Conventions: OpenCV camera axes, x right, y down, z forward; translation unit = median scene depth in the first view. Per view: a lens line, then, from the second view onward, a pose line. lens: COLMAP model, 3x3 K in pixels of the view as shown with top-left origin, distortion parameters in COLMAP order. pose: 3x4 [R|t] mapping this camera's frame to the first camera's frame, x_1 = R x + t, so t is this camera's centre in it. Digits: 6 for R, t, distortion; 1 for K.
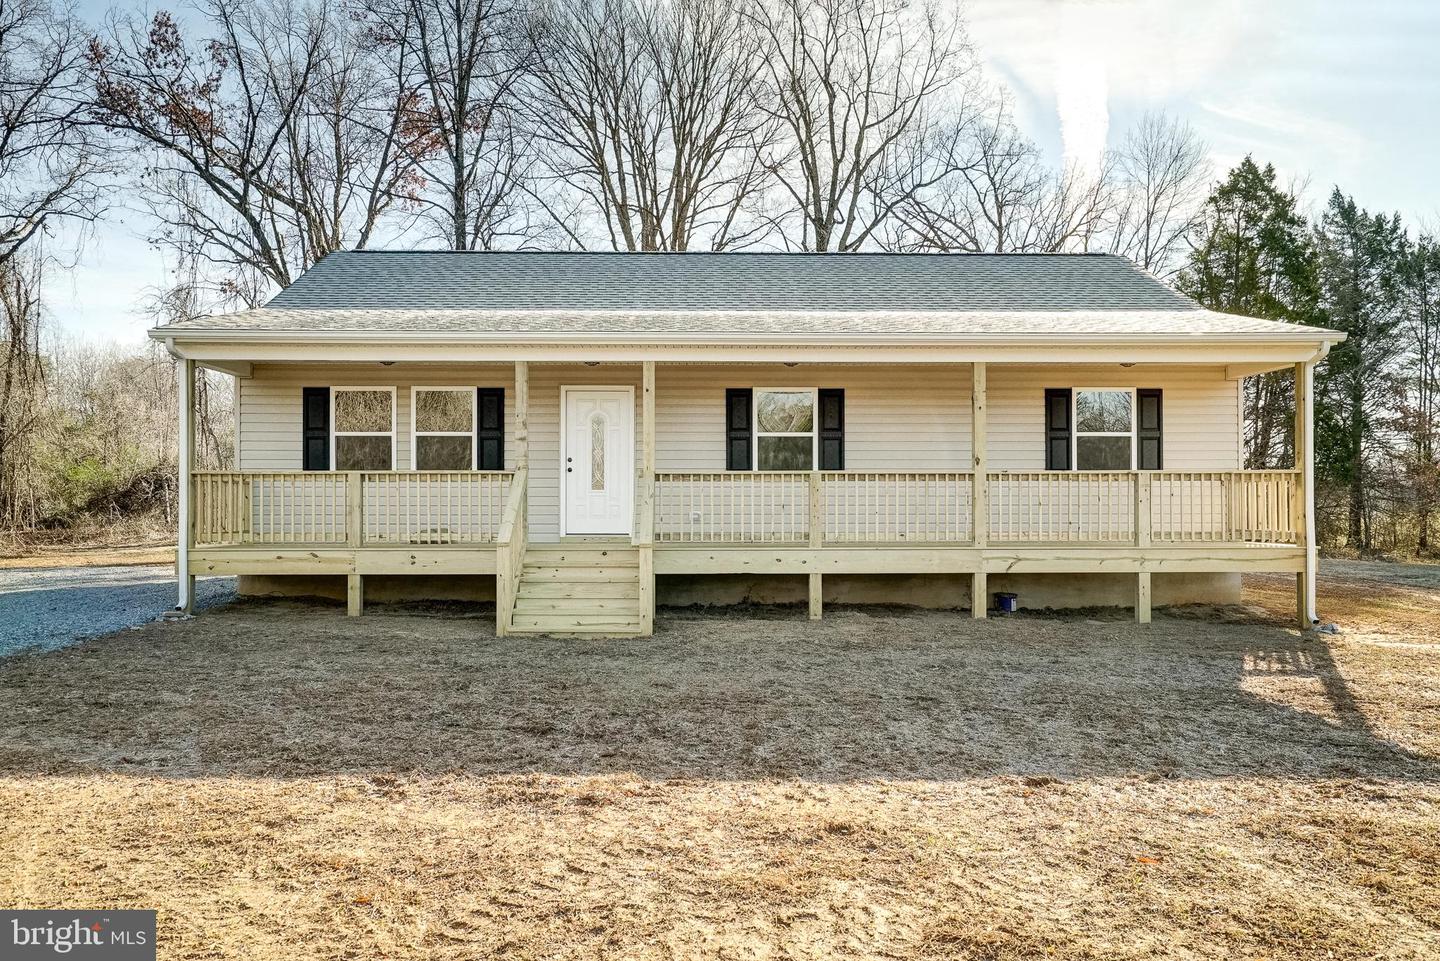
lens RADIAL K [[1012.4, 0, 720.0], [0, 1012.4, 480.5], [0, 0, 1]] dist [-0.000505, 0.033976]
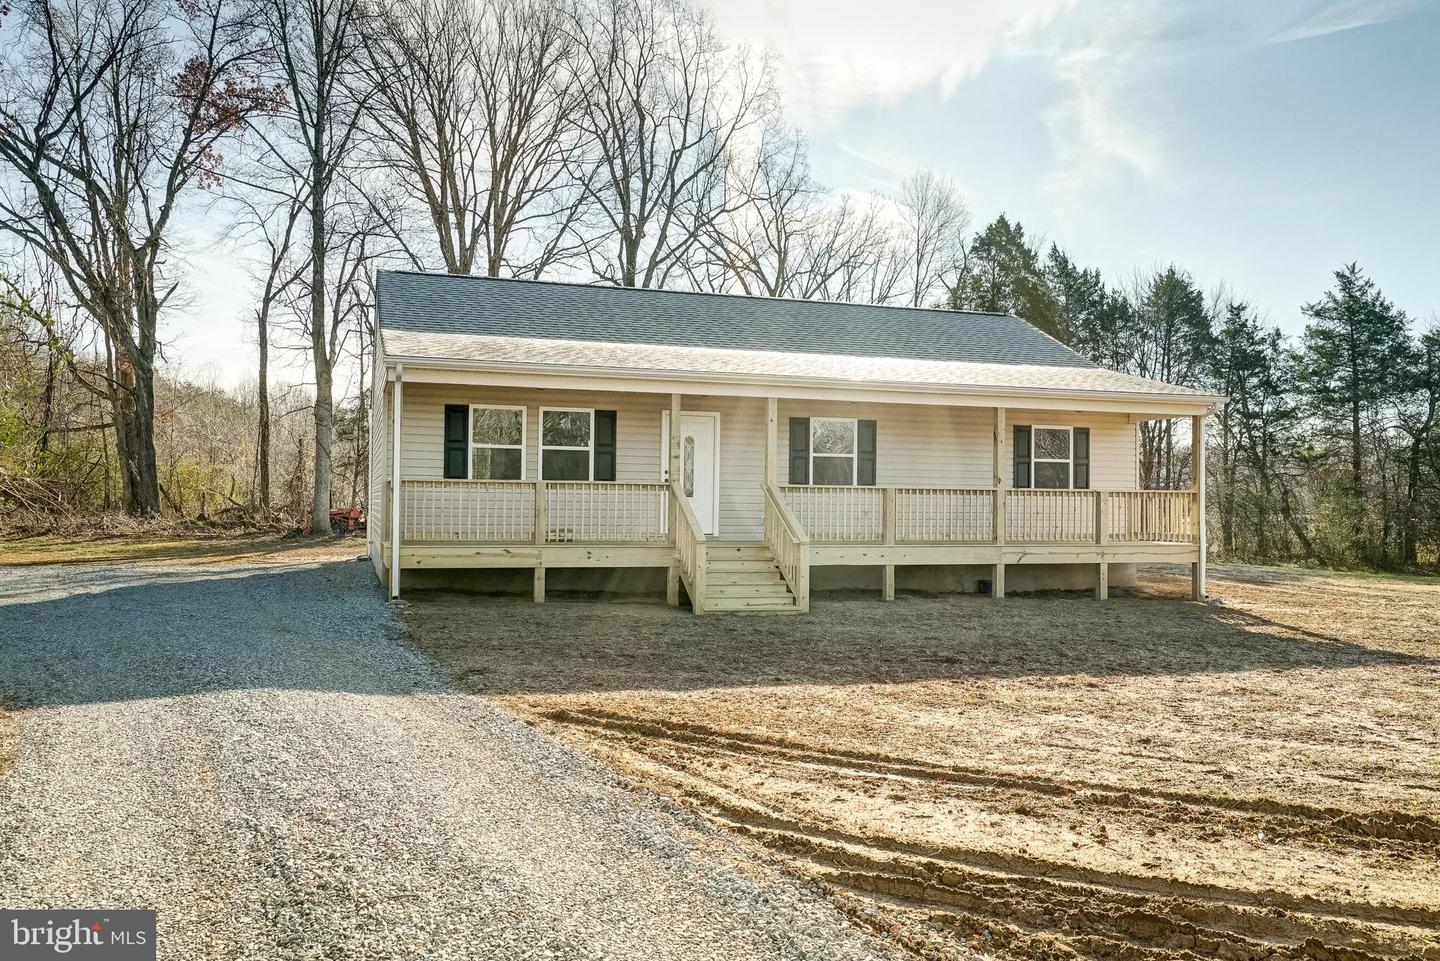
lens RADIAL K [[1012.4, 0, 720.0], [0, 1012.4, 480.5], [0, 0, 1]] dist [-0.000505, 0.033976]
pose [[0.963111, 0.017268, 0.268551, -0.368262], [-0.017334, 0.999847, -0.002126, -0.008290], [-0.268547, -0.002607, 0.963263, -0.155323]]
